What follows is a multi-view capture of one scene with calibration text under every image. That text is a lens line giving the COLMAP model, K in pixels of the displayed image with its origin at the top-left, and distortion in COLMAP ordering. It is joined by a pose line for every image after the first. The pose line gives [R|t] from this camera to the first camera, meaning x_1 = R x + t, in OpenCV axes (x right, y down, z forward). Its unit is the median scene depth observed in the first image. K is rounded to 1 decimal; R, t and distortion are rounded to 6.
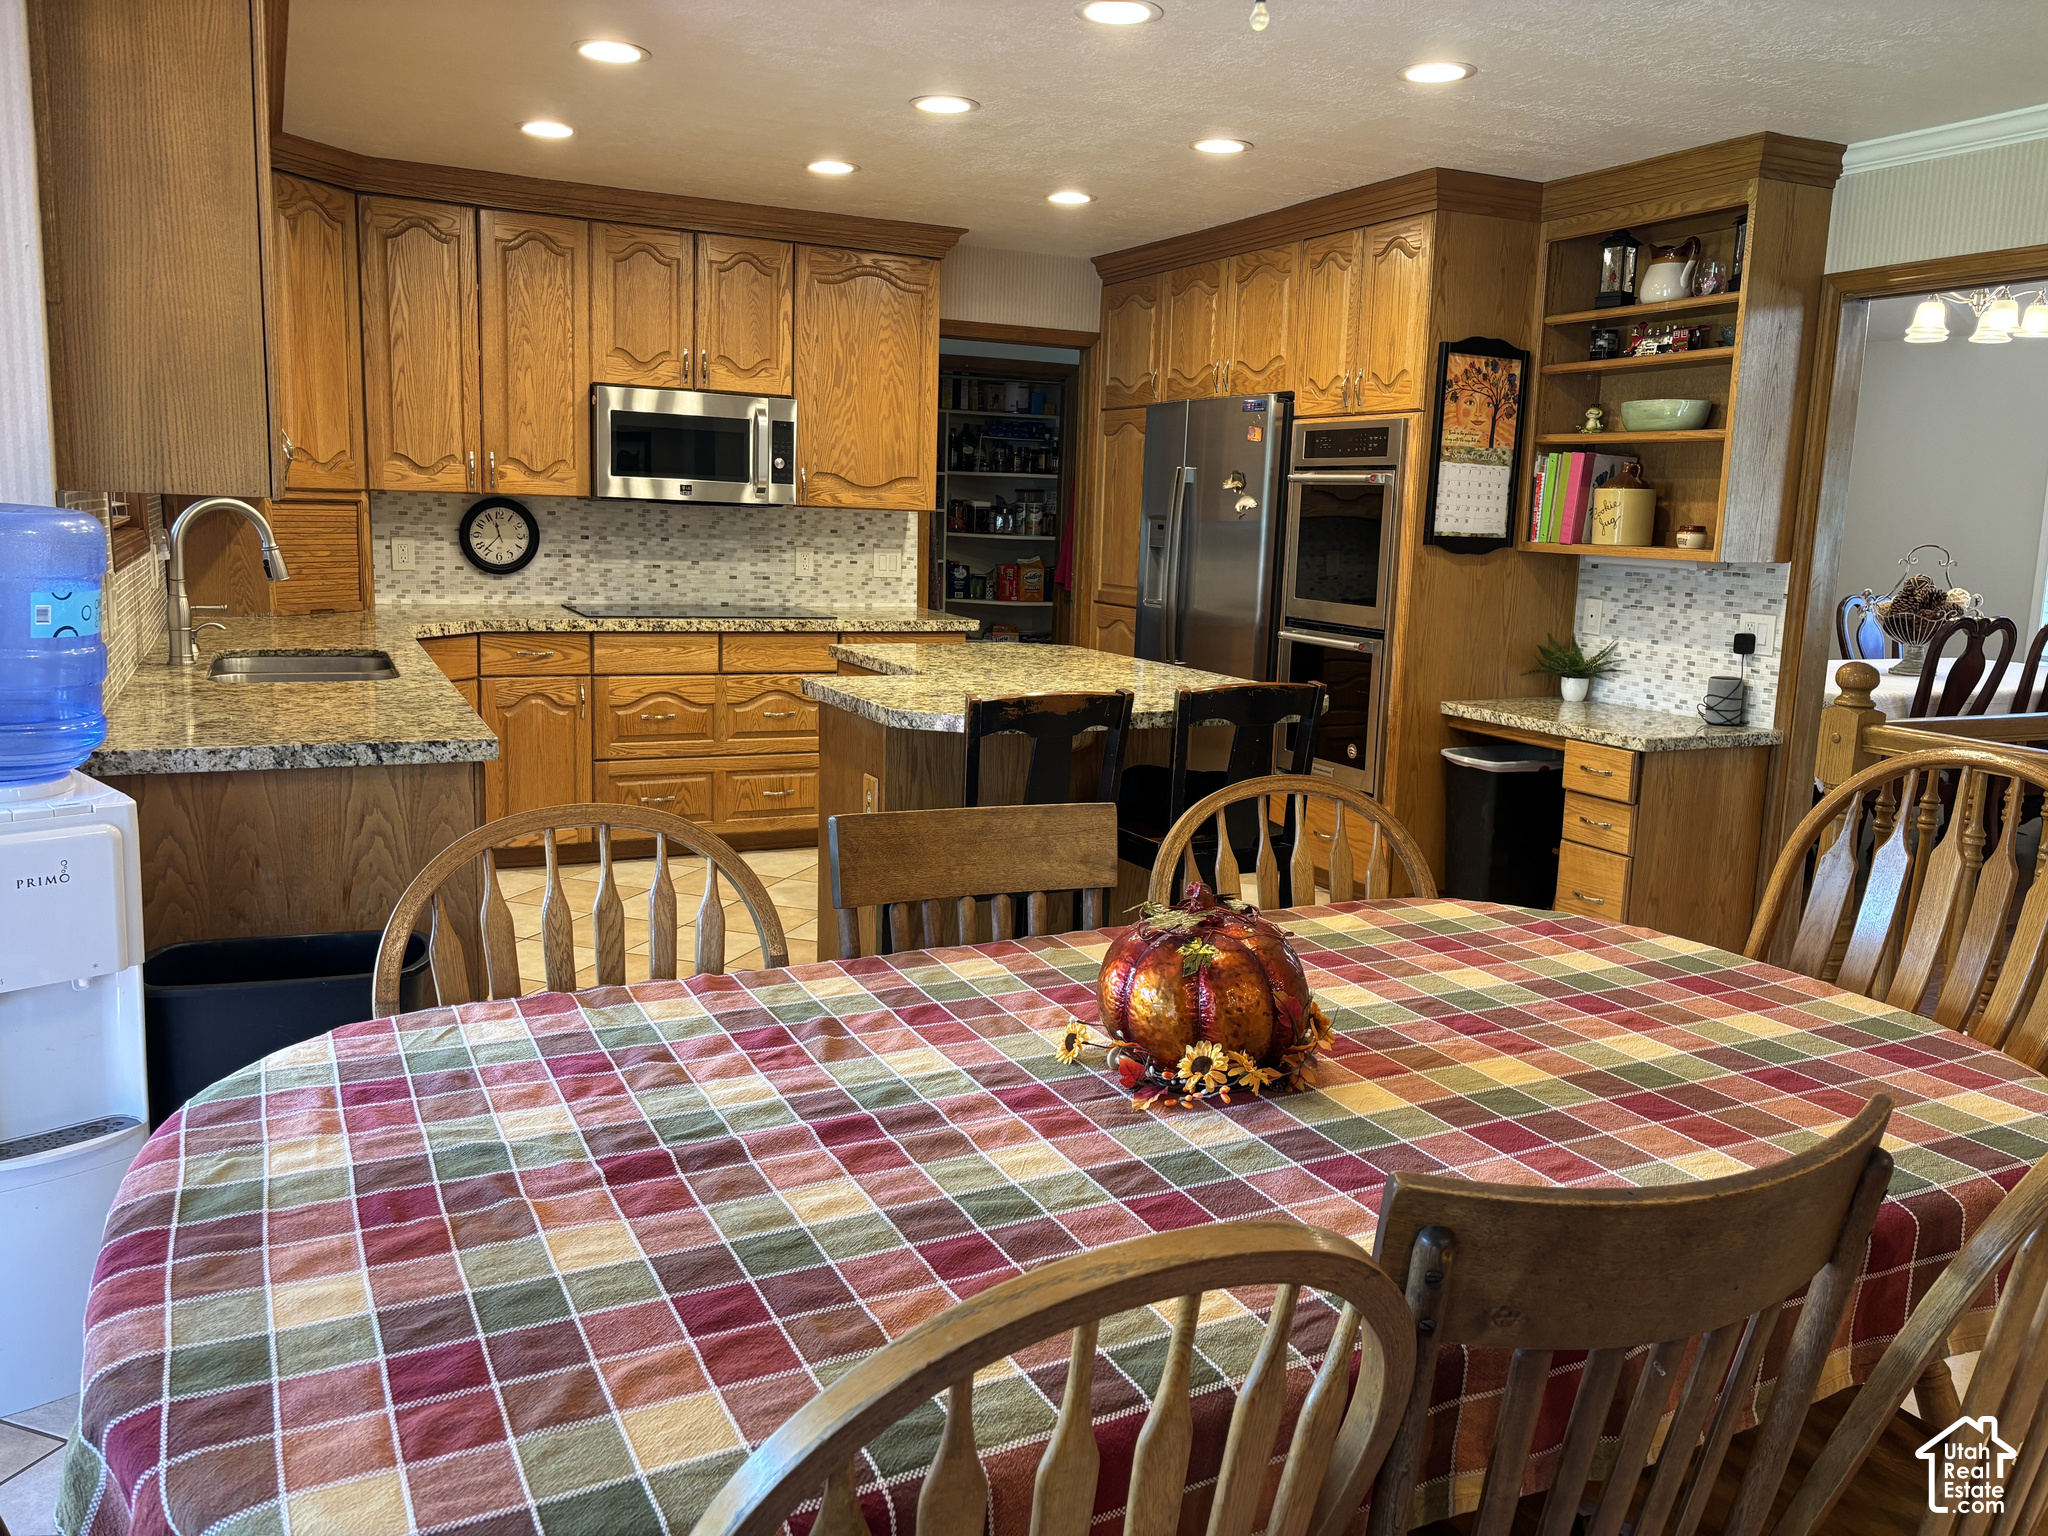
lens RADIAL K [[1562.1, 0, 1014.9], [0, 1562.1, 759.3], [0, 0, 1]] dist [0.057313, -0.015862]
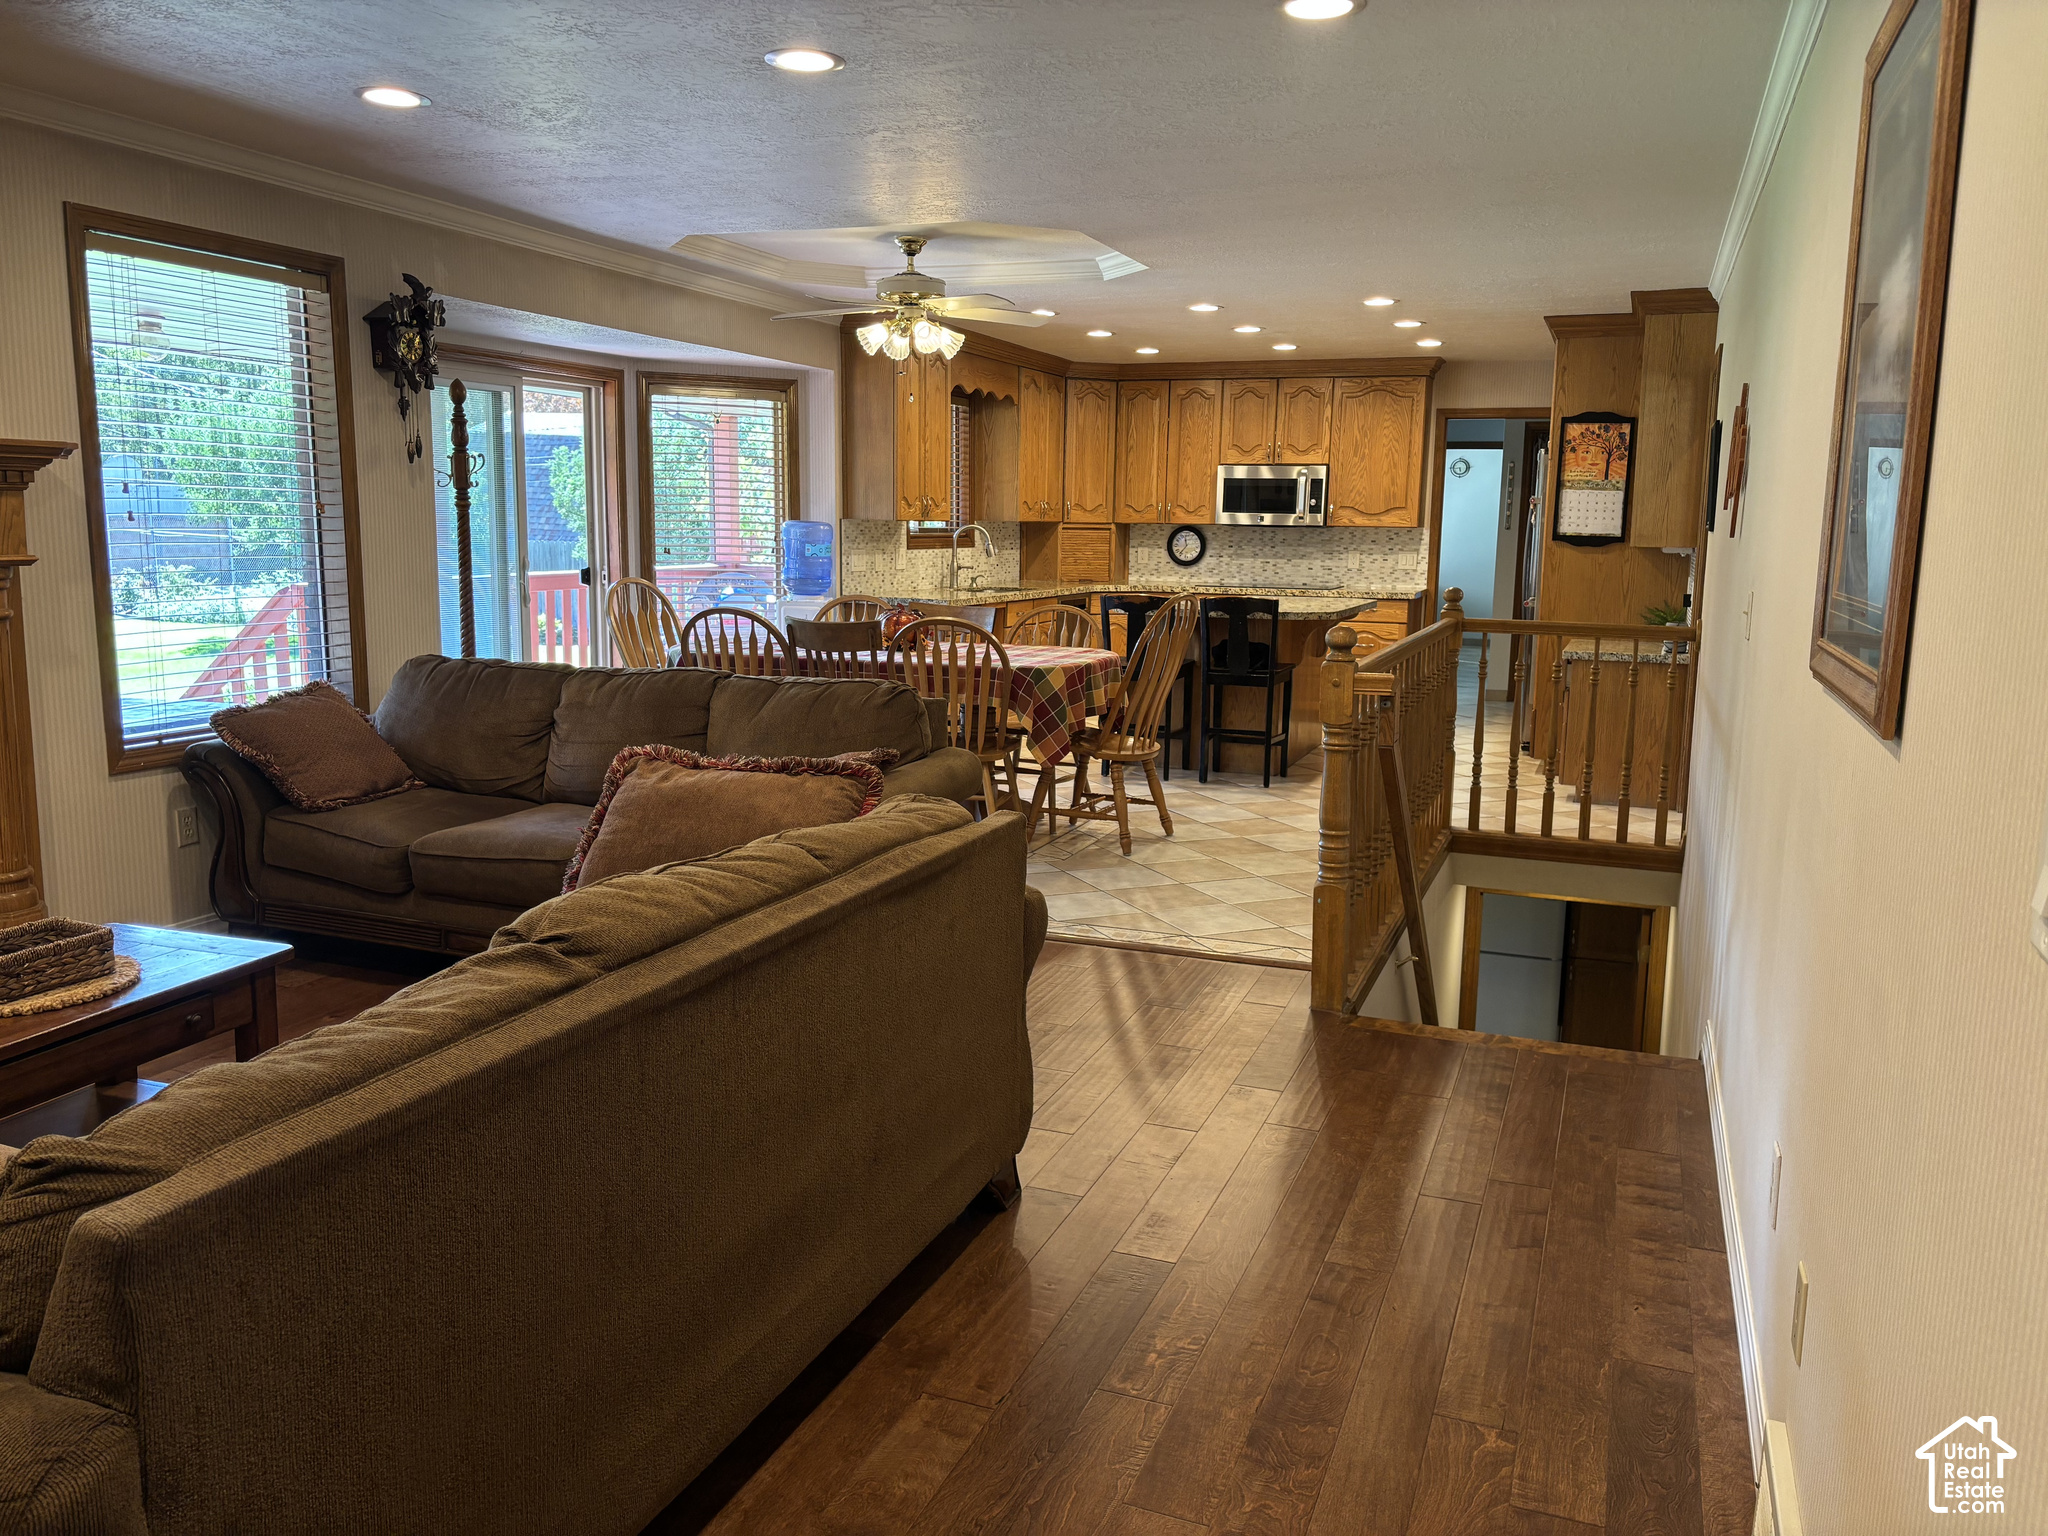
lens RADIAL K [[1562.1, 0, 1031.2], [0, 1562.1, 764.7], [0, 0, 1]] dist [0.057313, -0.015862]
pose [[0.686203, 0.091350, -0.721651, 0.939536], [-0.107933, 0.993888, 0.023179, 0.098547], [0.719358, 0.061984, 0.691868, -0.432861]]
